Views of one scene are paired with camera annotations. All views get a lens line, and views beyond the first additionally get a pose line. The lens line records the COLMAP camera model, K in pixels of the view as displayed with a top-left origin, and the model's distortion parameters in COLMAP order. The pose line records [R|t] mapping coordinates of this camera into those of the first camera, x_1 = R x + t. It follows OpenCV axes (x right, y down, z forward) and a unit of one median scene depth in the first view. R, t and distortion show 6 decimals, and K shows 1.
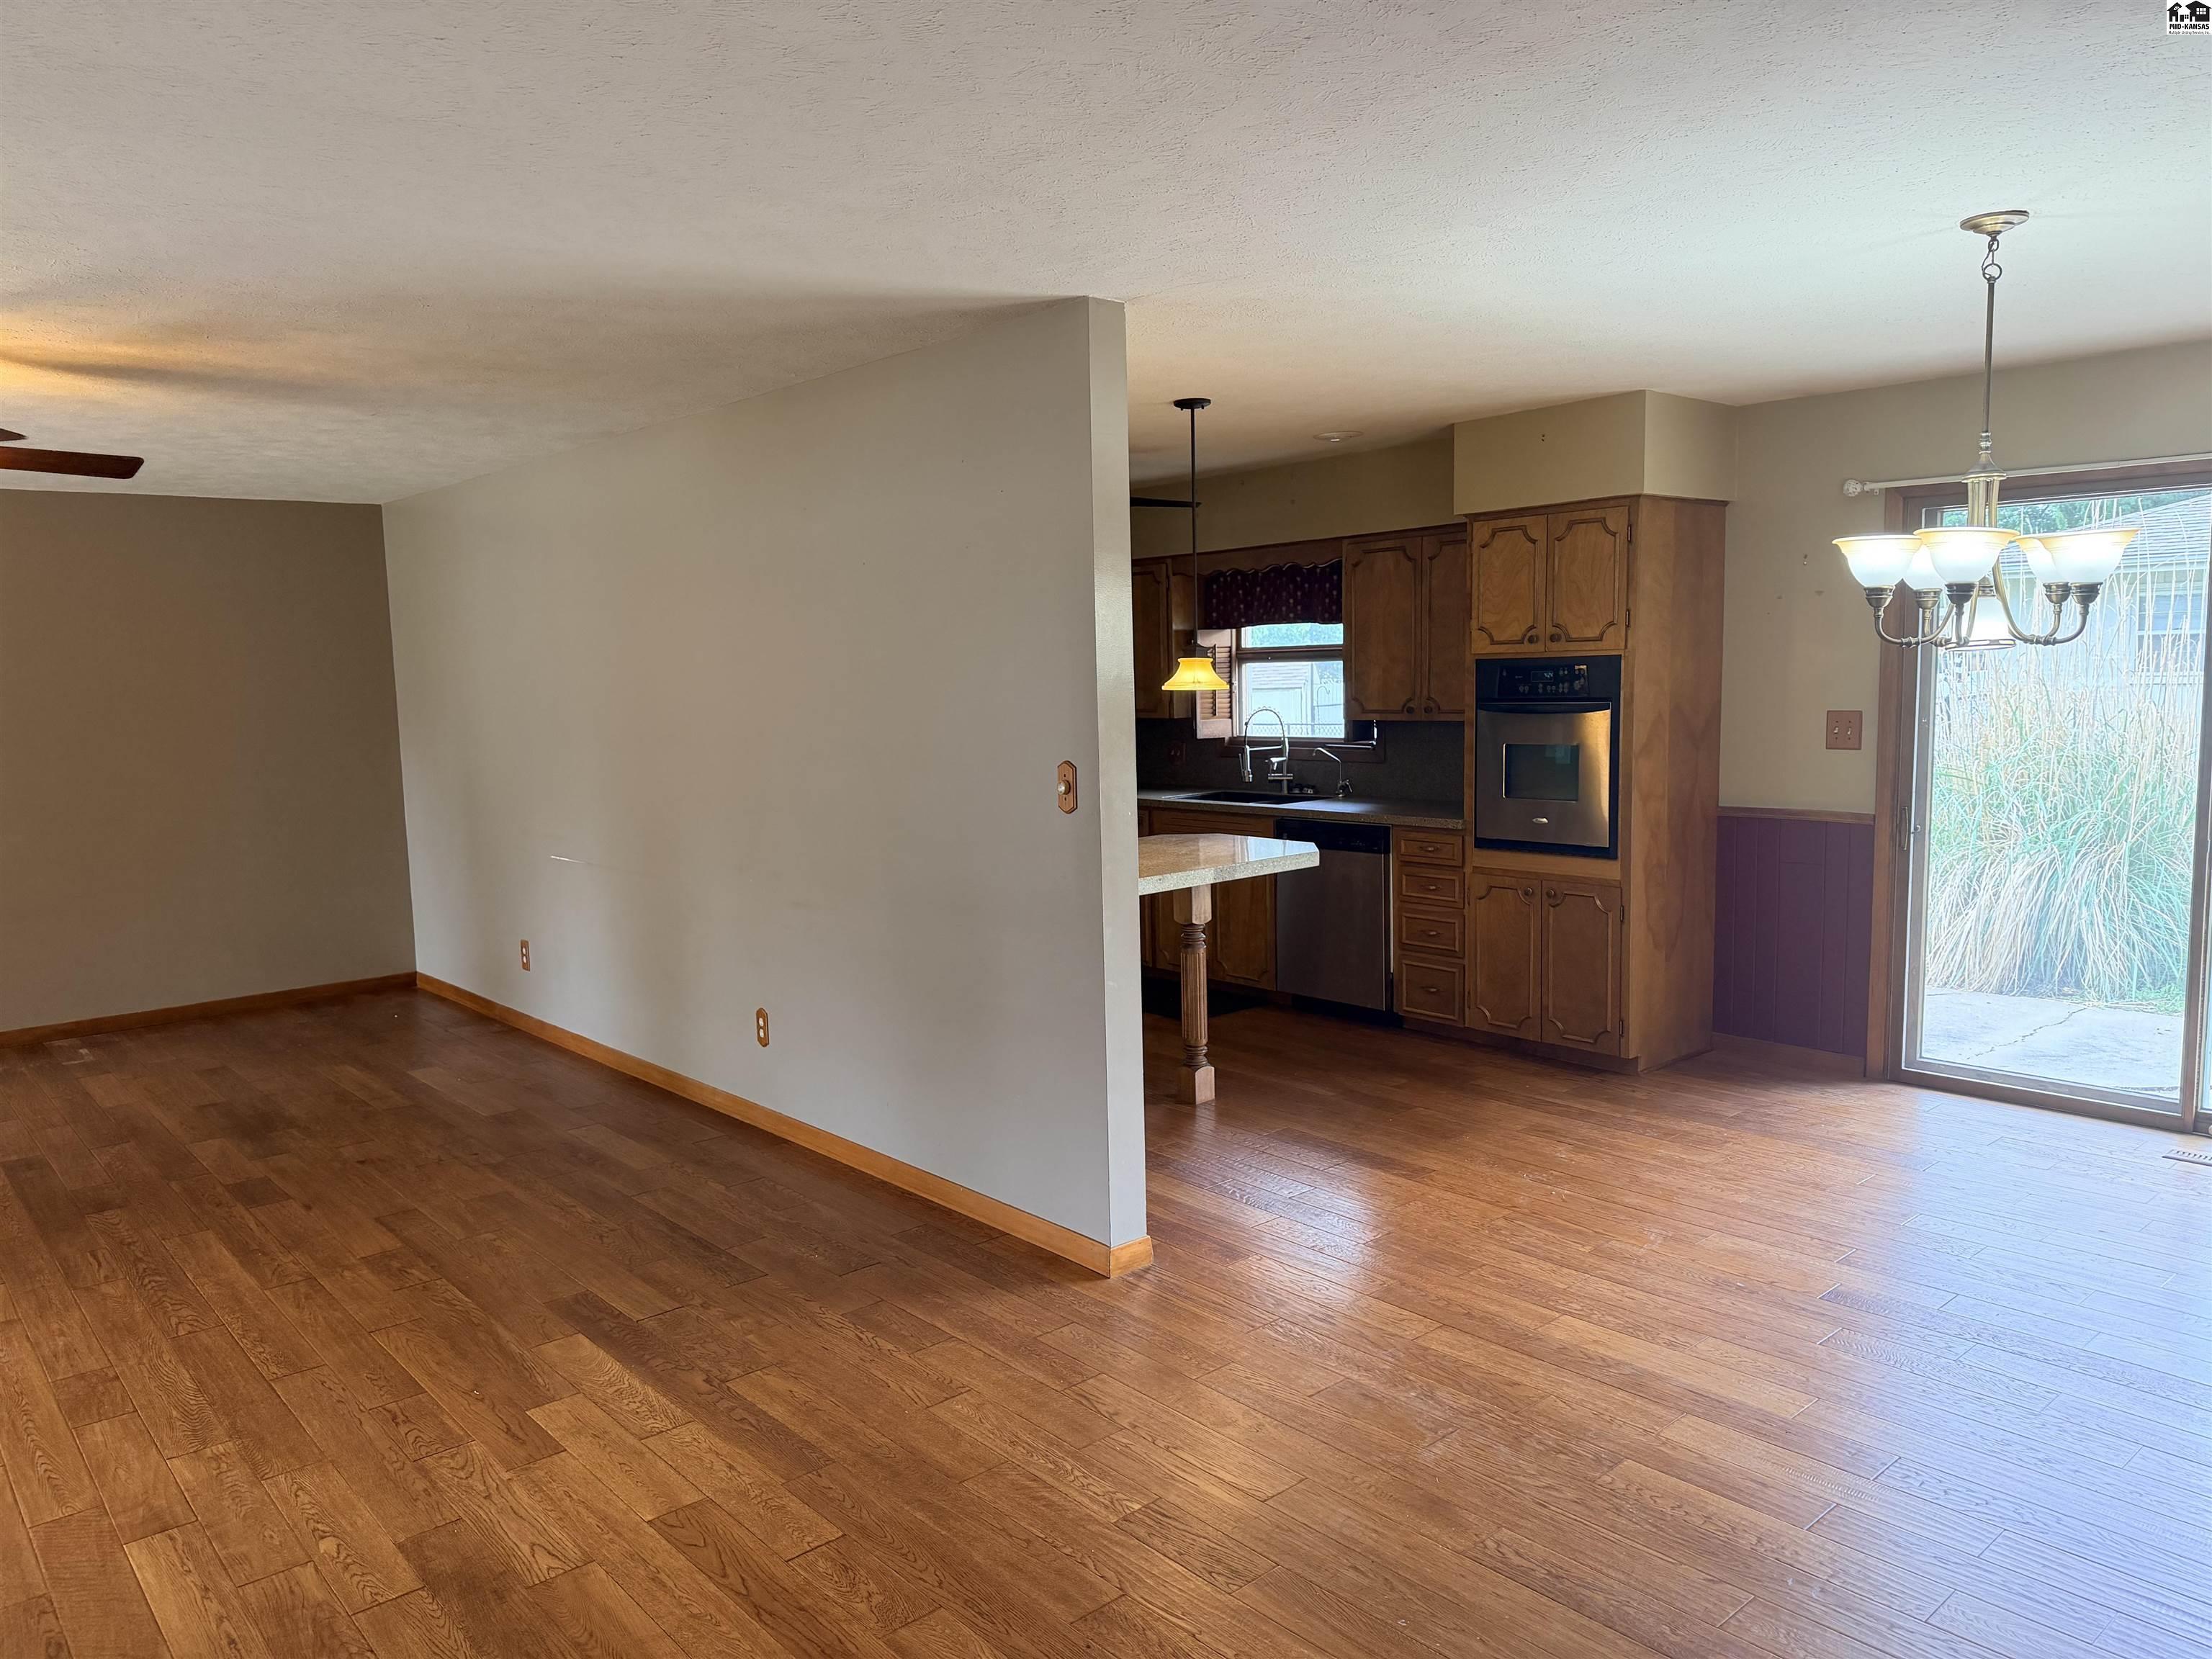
lens RADIAL K [[1551.7, 0, 1105.2], [0, 1551.7, 819.0], [0, 0, 1]] dist [0.156753, -0.240809]
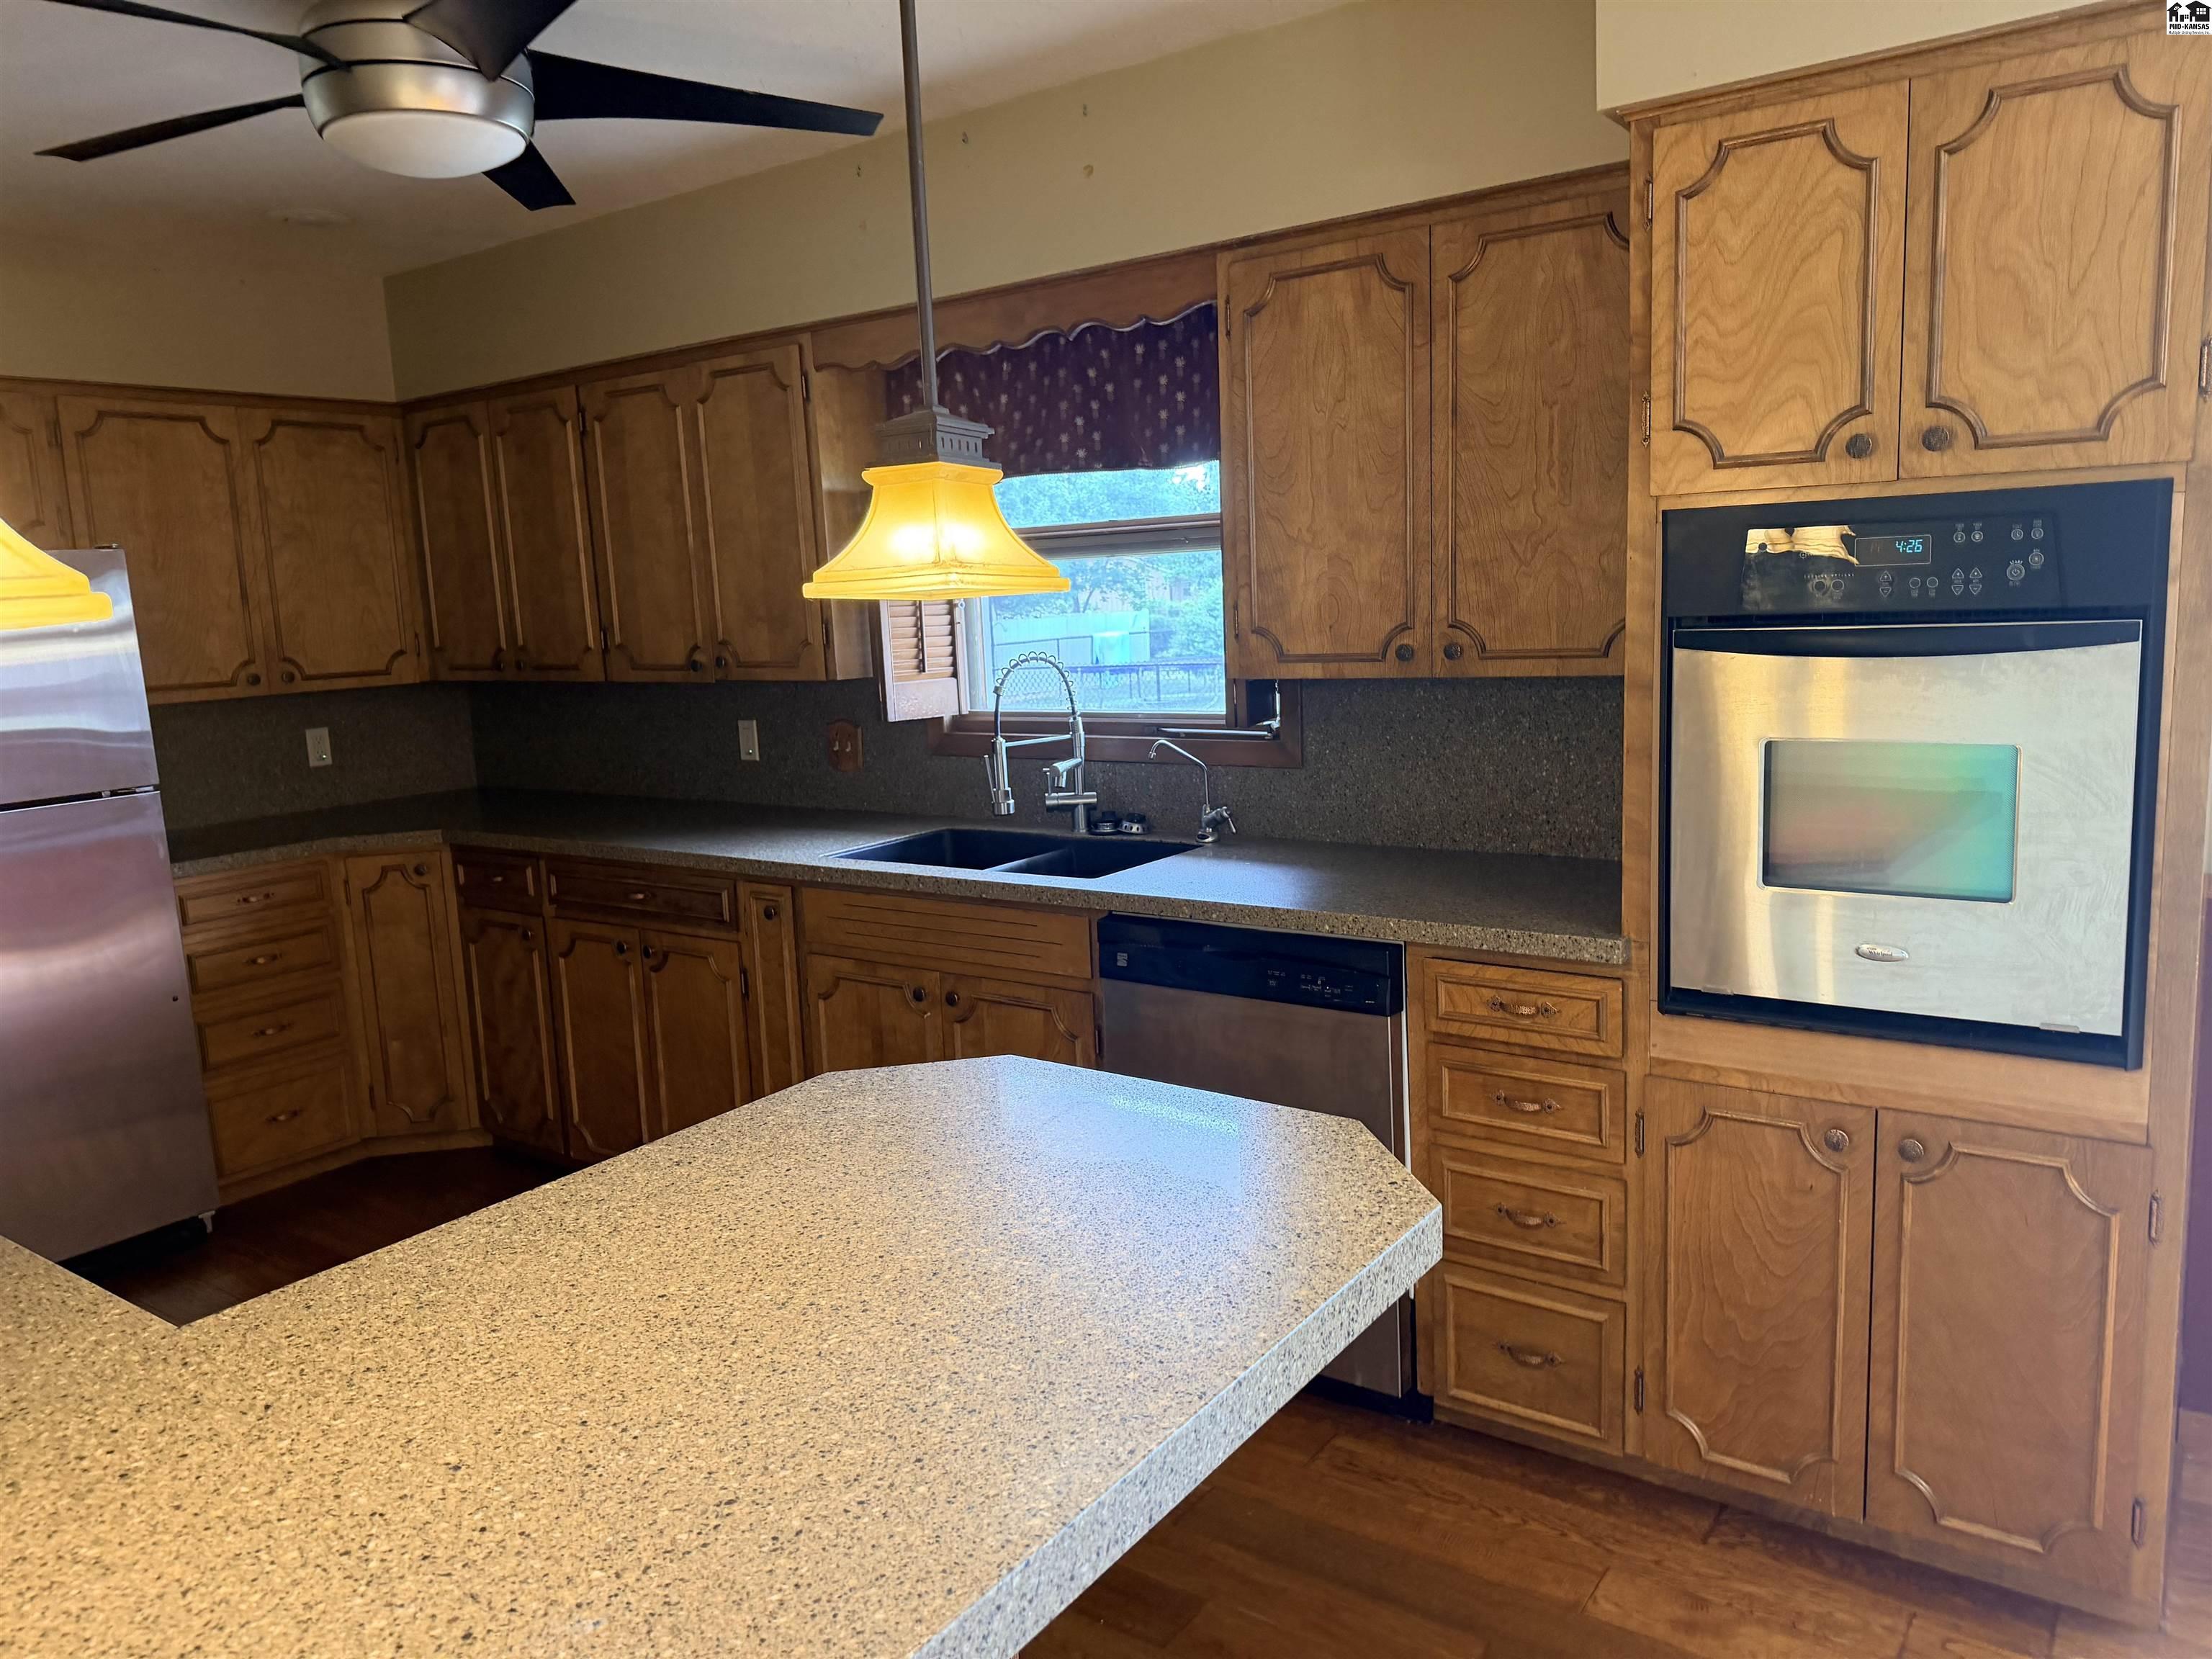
lens RADIAL K [[1551.7, 0, 1105.2], [0, 1551.7, 819.0], [0, 0, 1]] dist [0.156753, -0.240809]
pose [[0.974718, -0.050463, 0.217665, 0.022102], [0.041522, 0.998103, 0.045456, -0.048270], [-0.219546, -0.035269, 0.974964, 0.613652]]
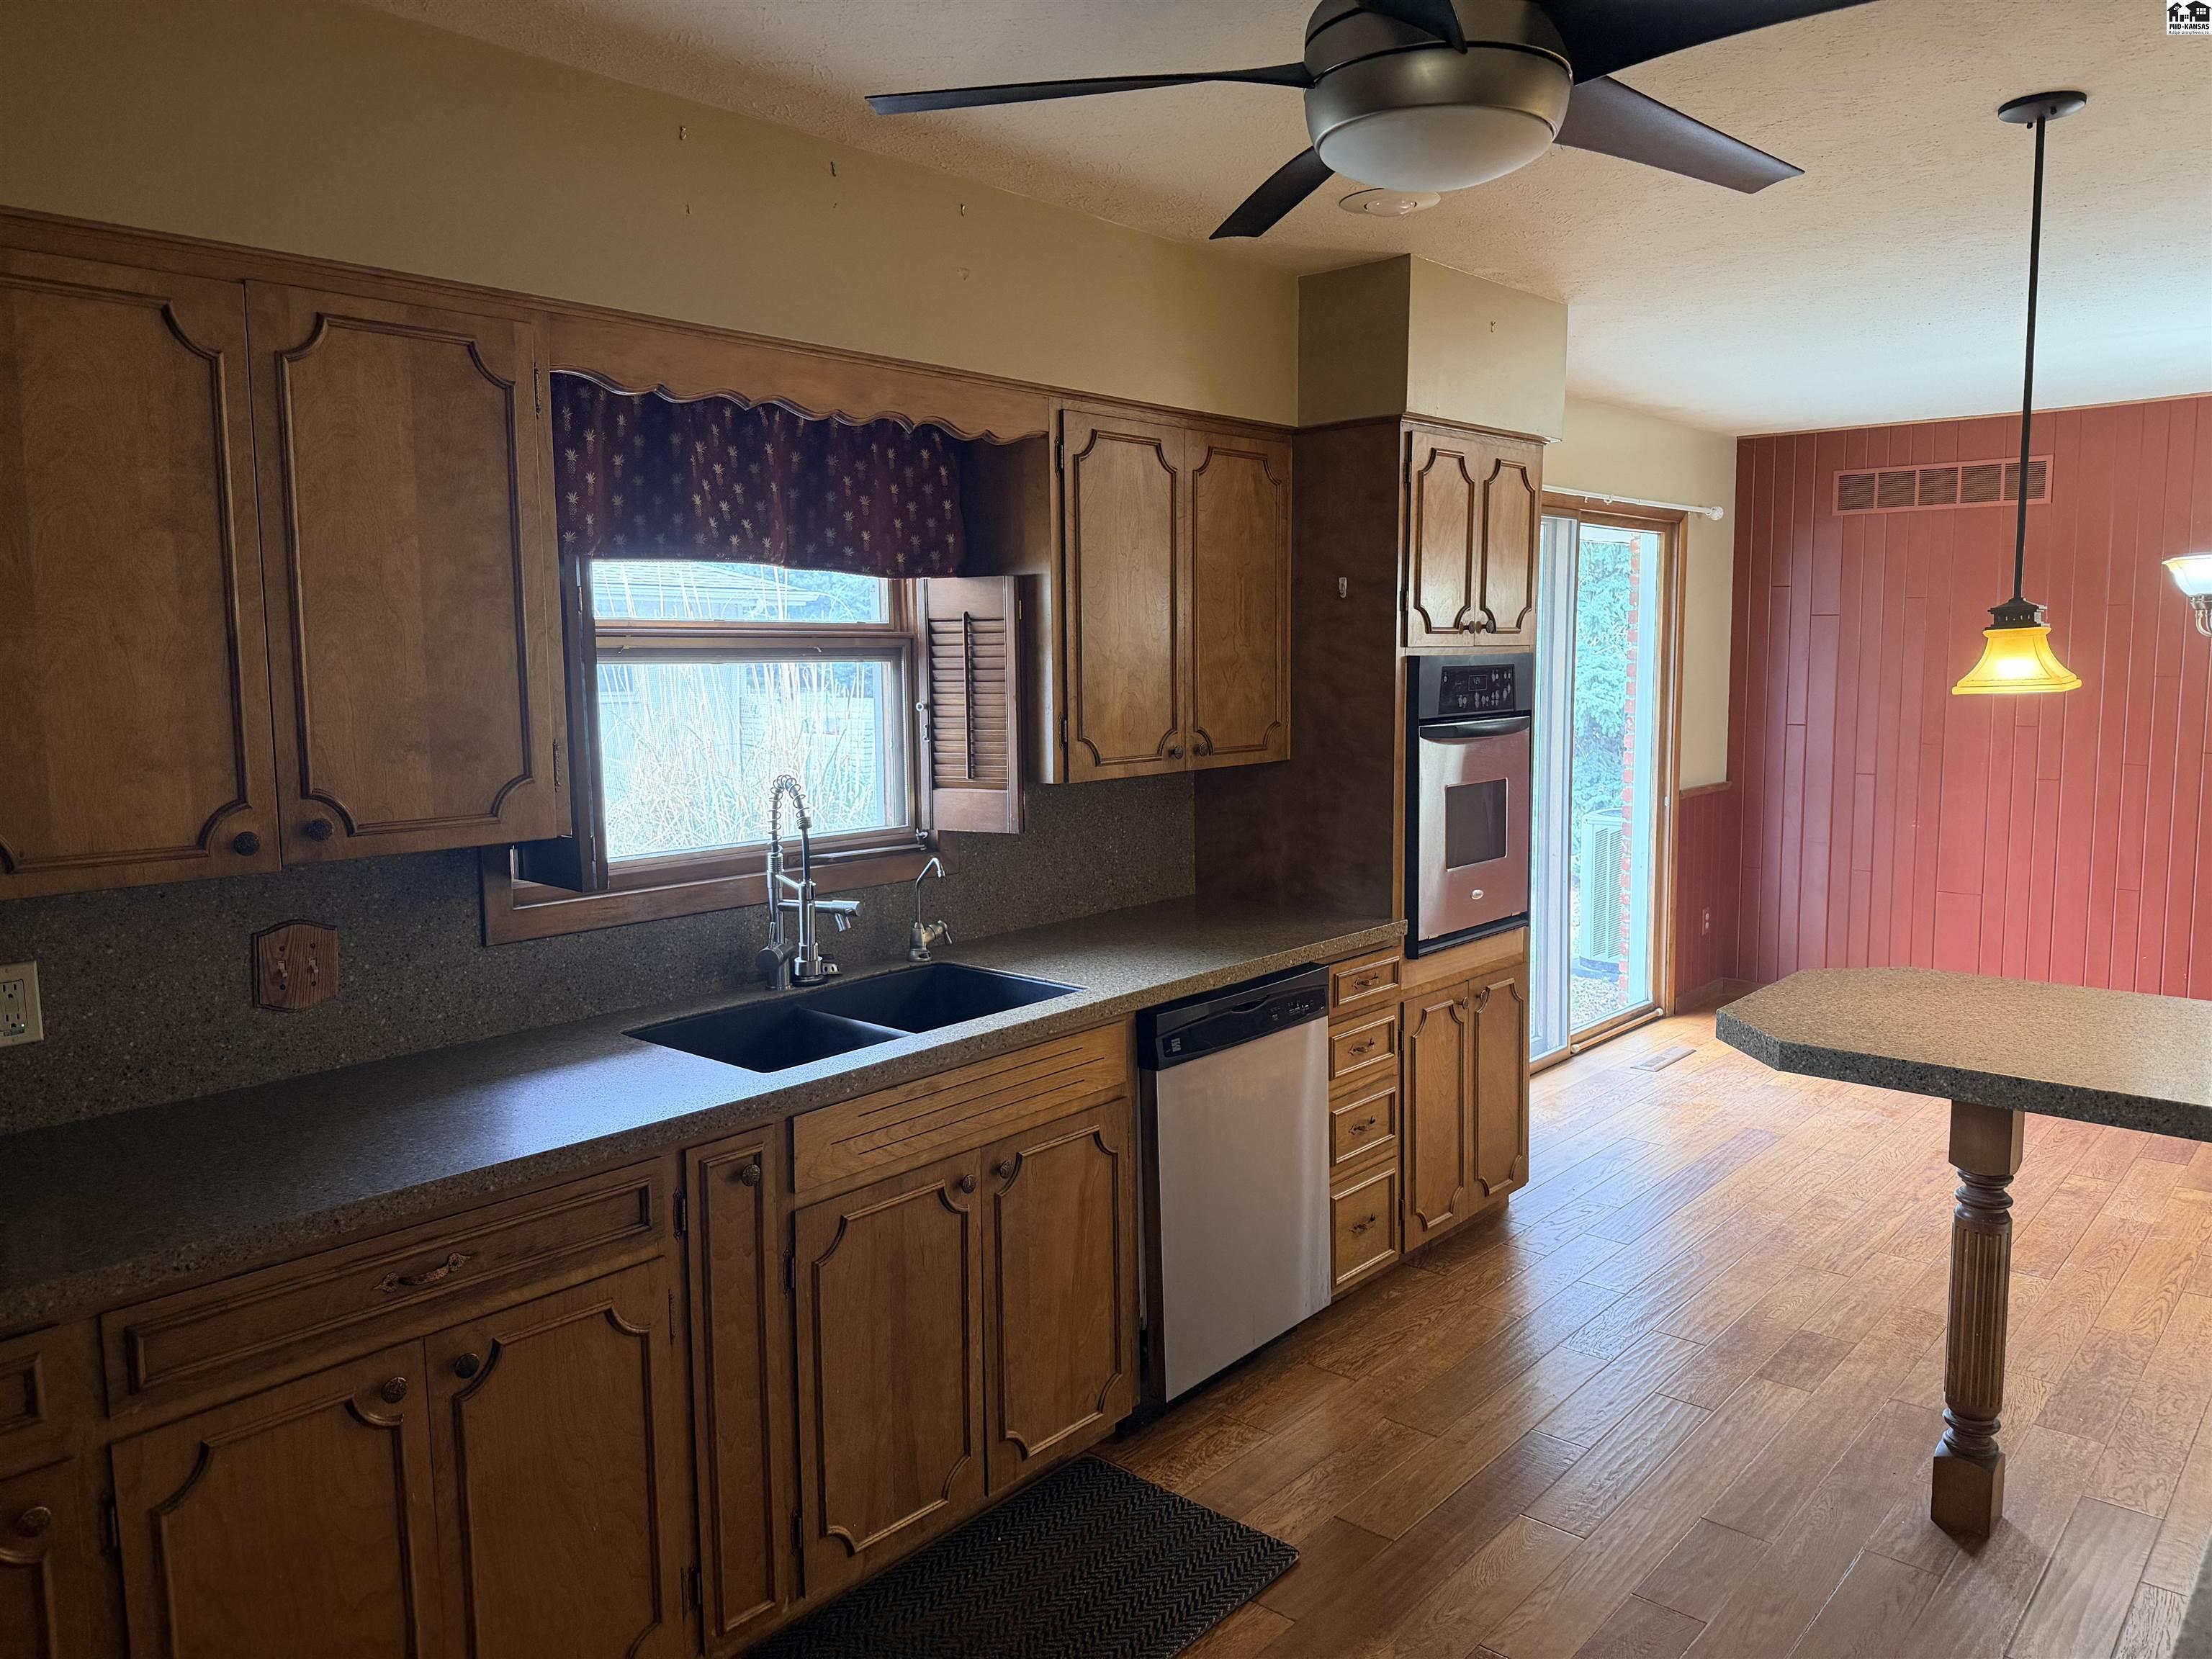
lens RADIAL K [[1551.7, 0, 1105.2], [0, 1551.7, 819.0], [0, 0, 1]] dist [0.156753, -0.240809]
pose [[-0.114462, -0.082493, 0.989997, -0.334580], [0.109670, 0.989406, 0.095124, -0.102198], [-0.987356, 0.119461, -0.104203, 1.100510]]
